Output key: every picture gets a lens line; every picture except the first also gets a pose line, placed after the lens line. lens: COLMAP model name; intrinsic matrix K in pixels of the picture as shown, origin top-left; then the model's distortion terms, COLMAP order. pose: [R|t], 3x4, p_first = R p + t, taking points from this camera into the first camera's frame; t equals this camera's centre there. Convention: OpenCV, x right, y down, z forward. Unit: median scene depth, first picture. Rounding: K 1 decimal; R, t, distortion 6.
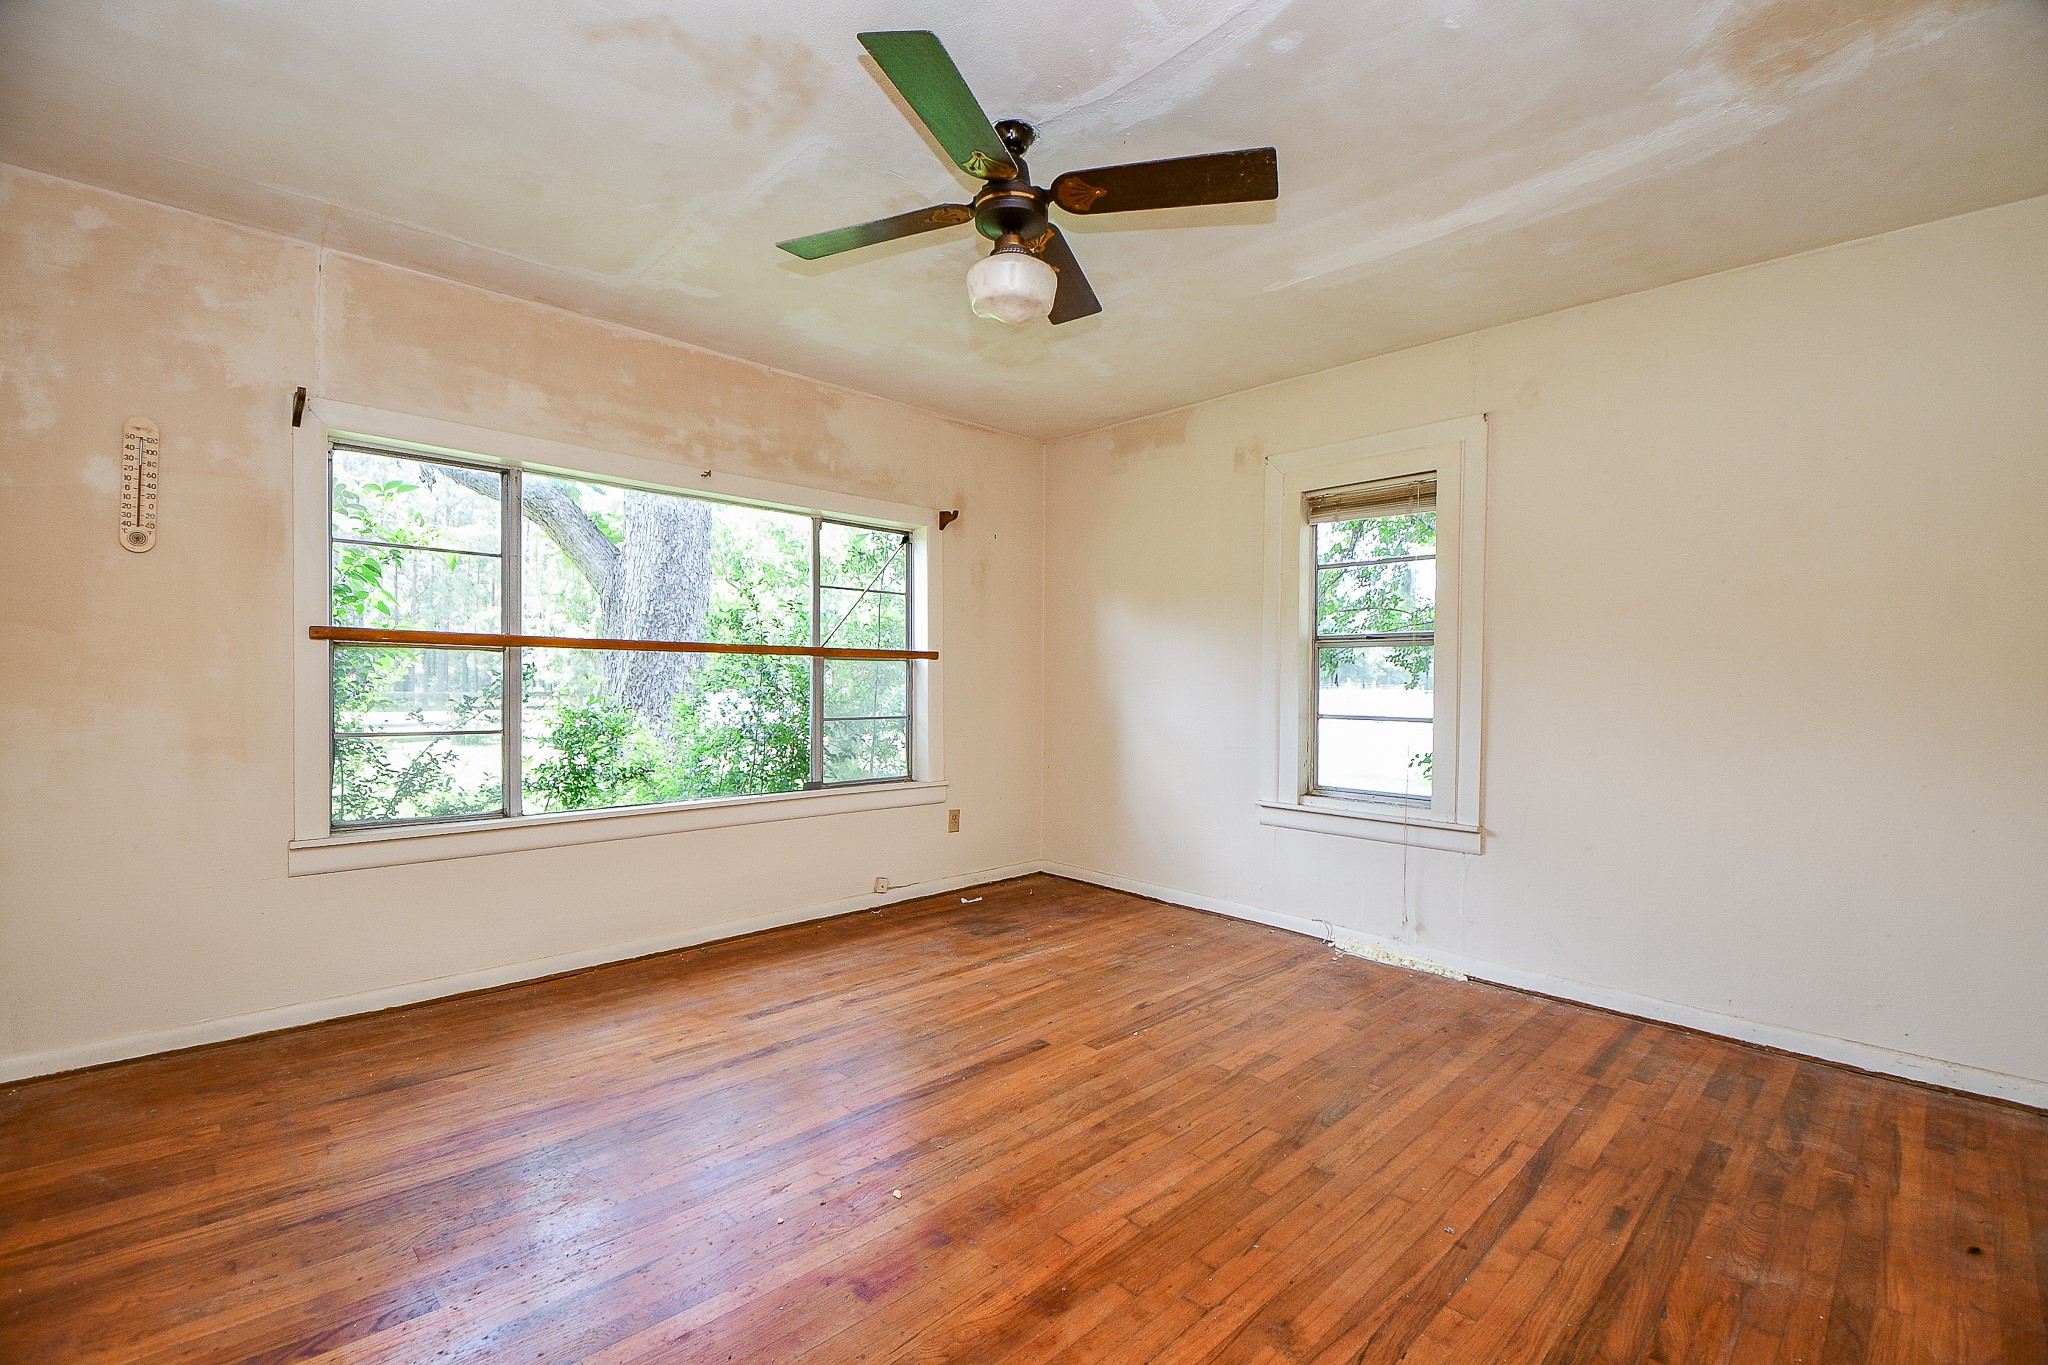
lens RADIAL K [[907.7, 0, 1038.8], [0, 907.7, 678.9], [0, 0, 1]] dist [0.009652, -0.017698]
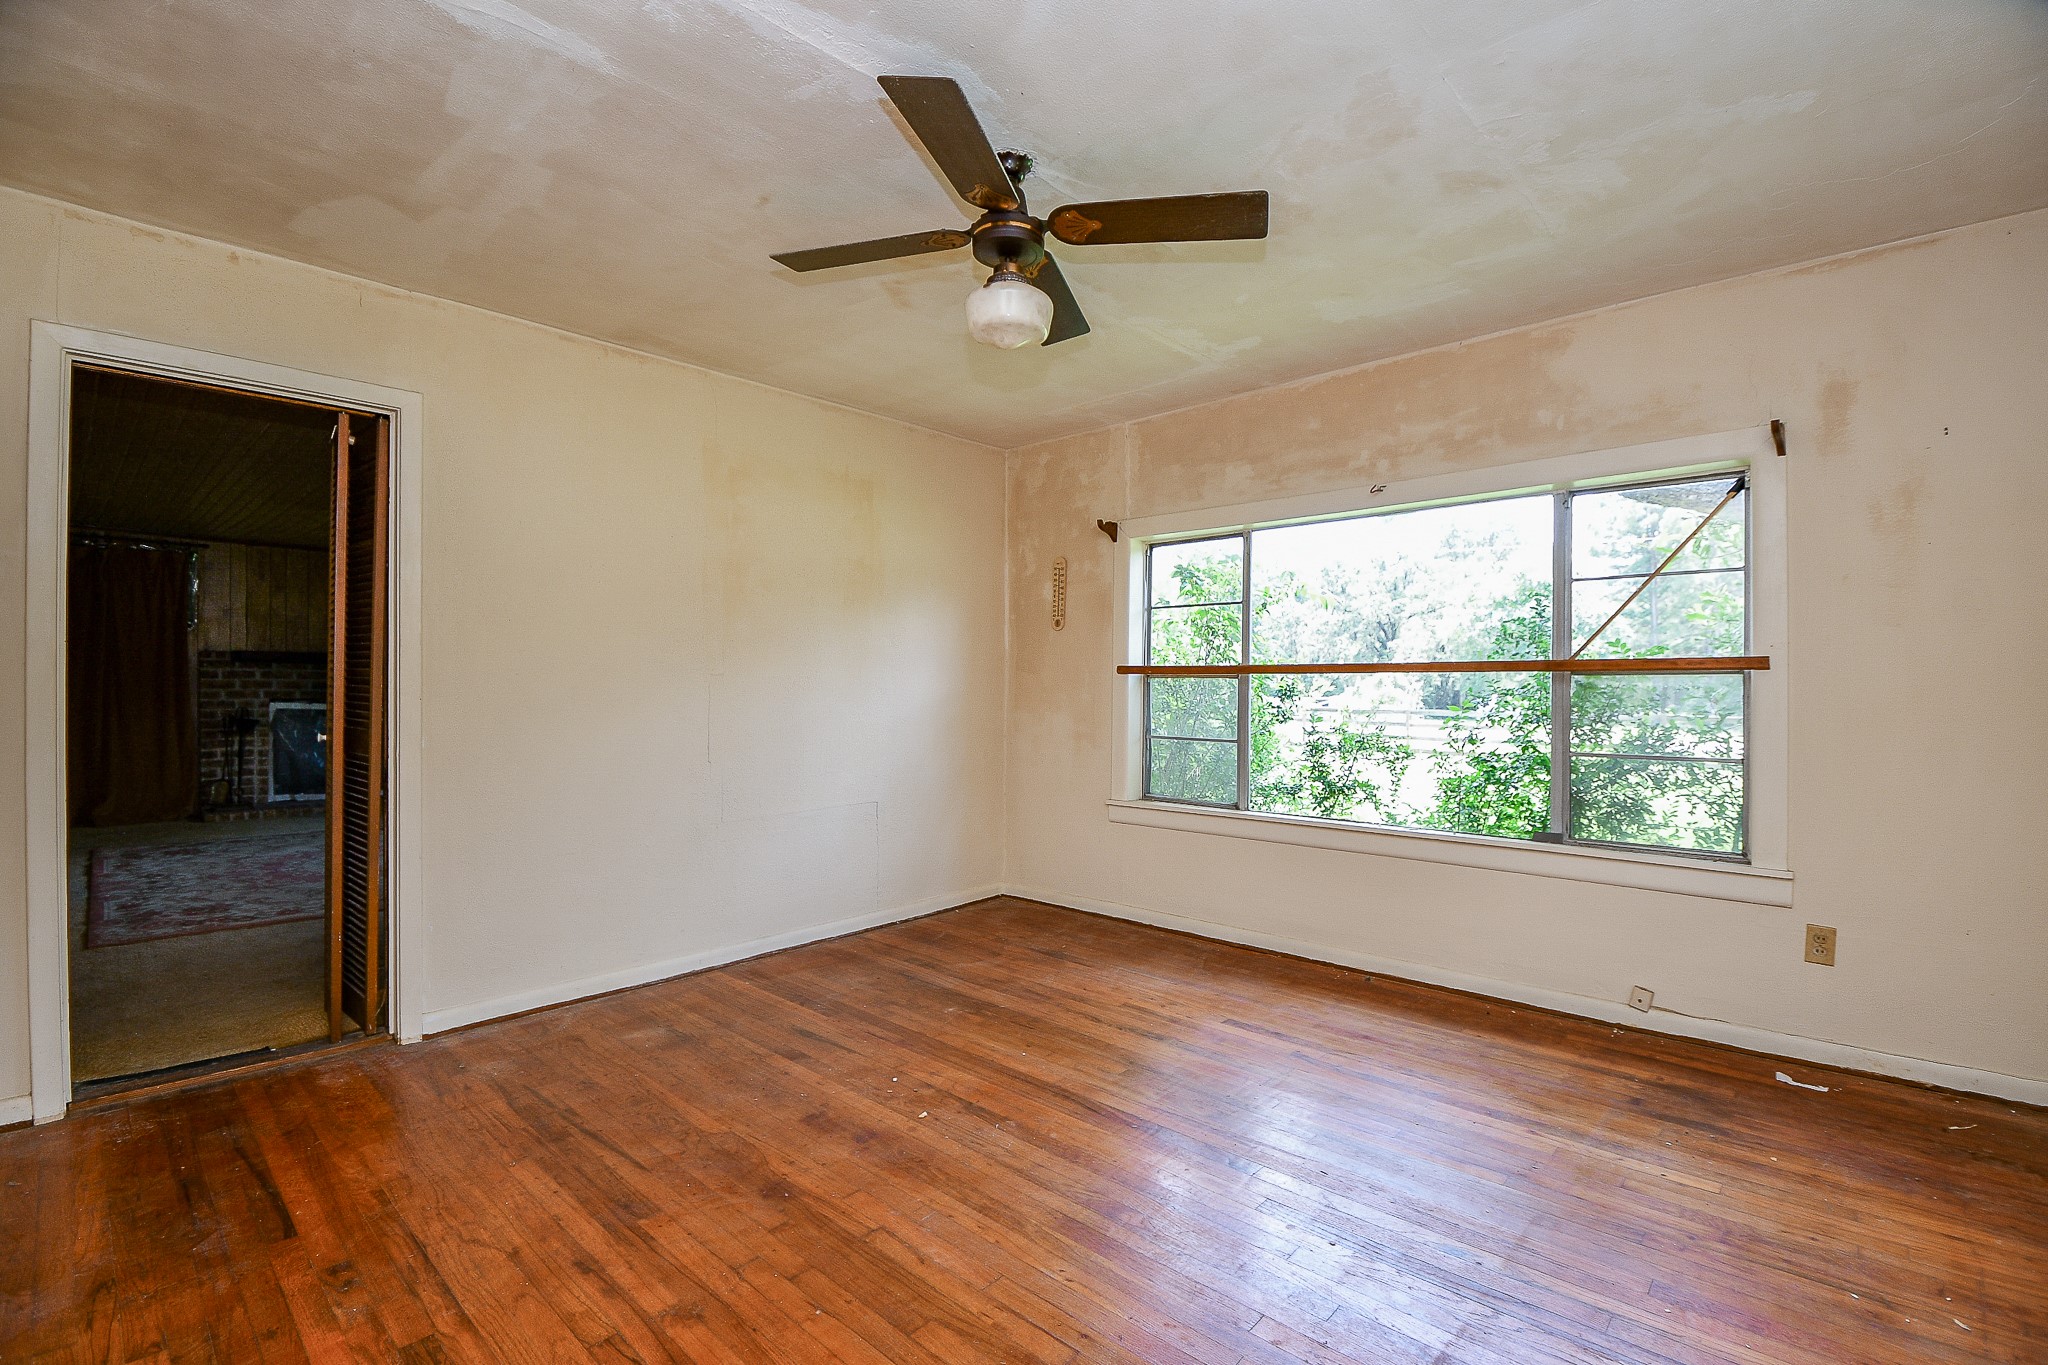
lens RADIAL K [[907.7, 0, 1023.7], [0, 907.7, 688.6], [0, 0, 1]] dist [0.009652, -0.017698]
pose [[0.040847, -0.013089, -0.999080, 0.597595], [-0.006090, 0.999892, -0.013348, 0.003301], [0.999147, 0.006630, 0.040763, 0.594783]]
